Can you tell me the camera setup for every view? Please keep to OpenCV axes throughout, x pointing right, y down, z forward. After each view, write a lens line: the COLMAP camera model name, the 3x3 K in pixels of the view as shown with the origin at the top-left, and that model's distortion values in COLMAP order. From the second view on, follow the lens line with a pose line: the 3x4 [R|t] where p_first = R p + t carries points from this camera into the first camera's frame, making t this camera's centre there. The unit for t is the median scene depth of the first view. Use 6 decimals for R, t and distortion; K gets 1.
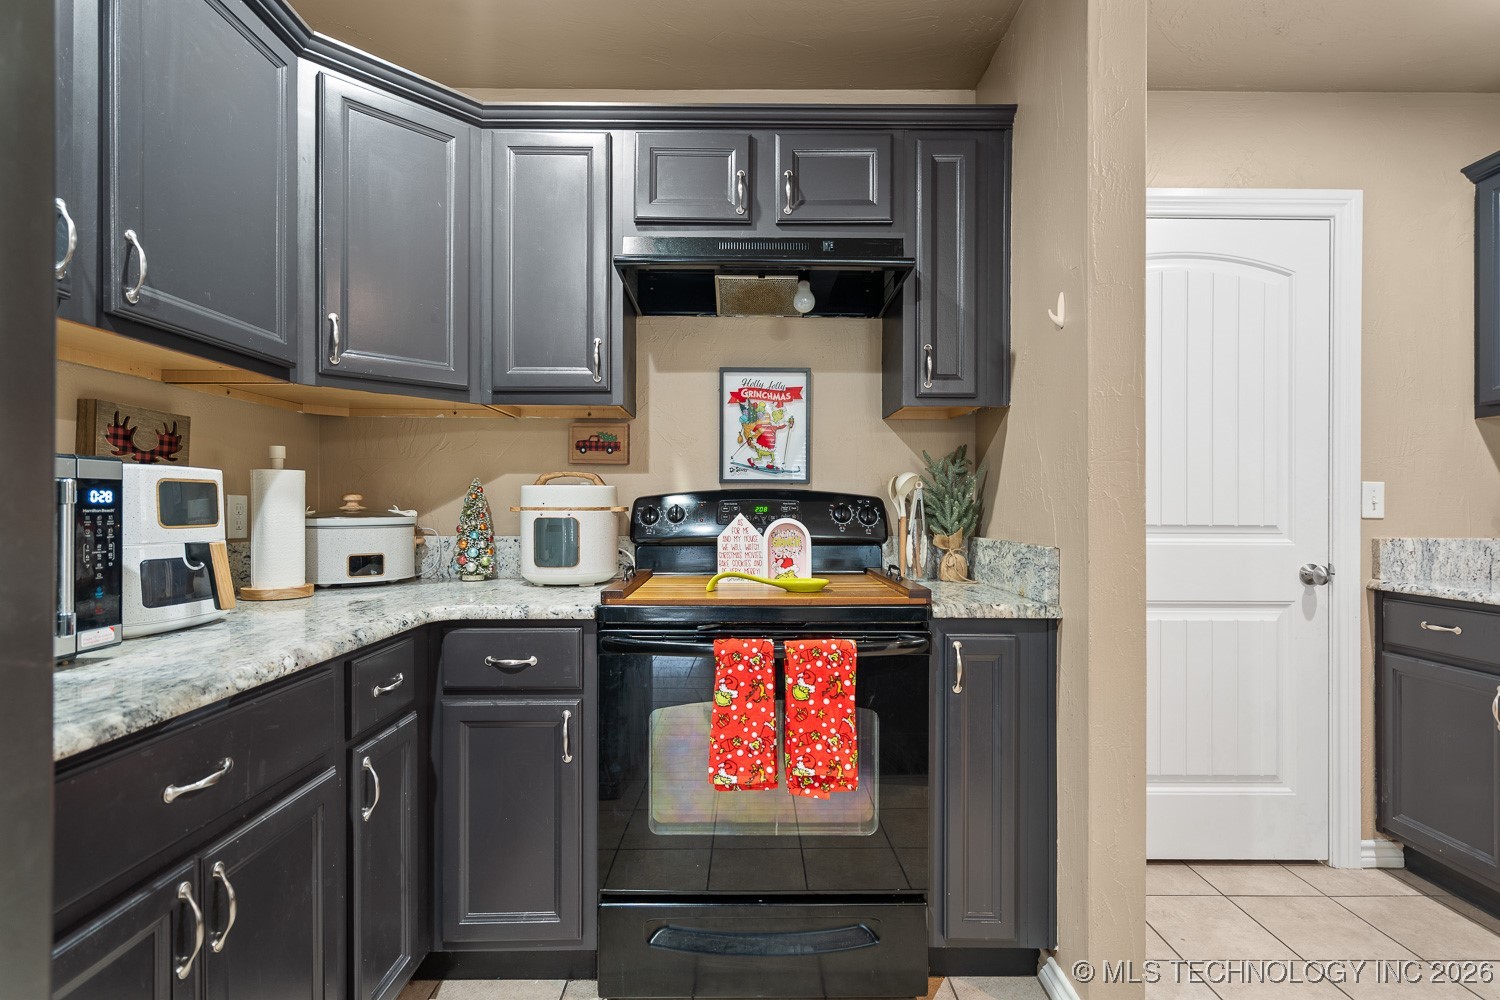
lens RADIAL K [[727.5, 0, 751.0], [0, 727.5, 508.4], [0, 0, 1]] dist [0.002676, 0.000276]
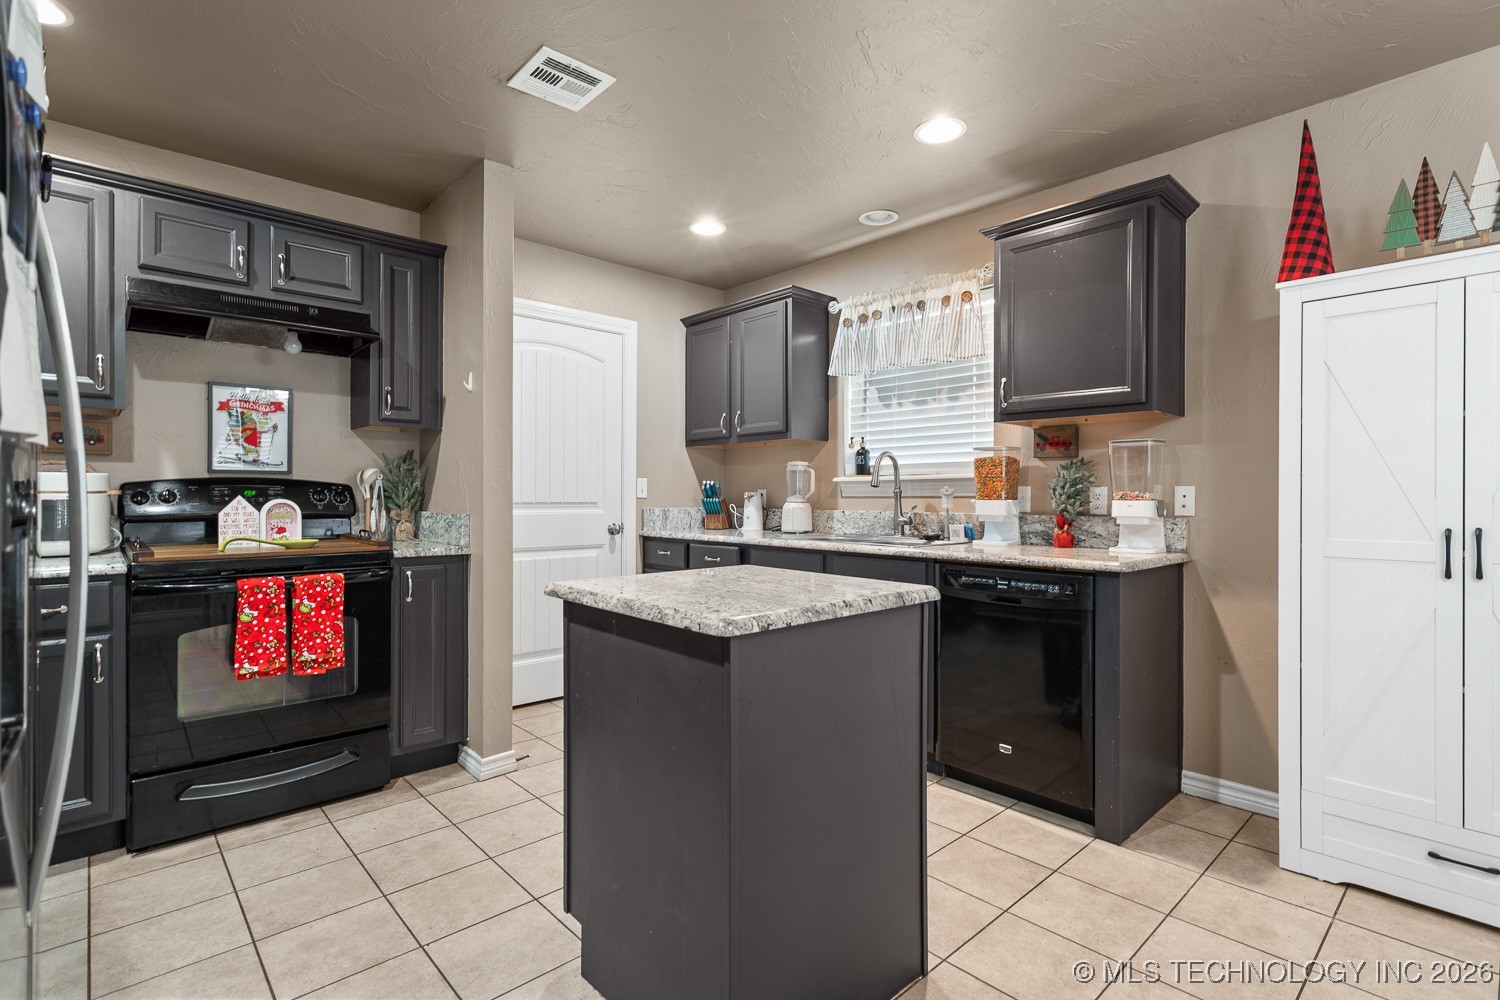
lens RADIAL K [[715.3, 0, 747.9], [0, 715.3, 494.5], [0, 0, 1]] dist [0.000846, 0.000591]
pose [[0.742783, -0.000620, 0.669532, -0.202373], [-0.001486, 0.999996, 0.002575, -0.000615], [-0.669531, -0.002907, 0.742779, -0.629806]]
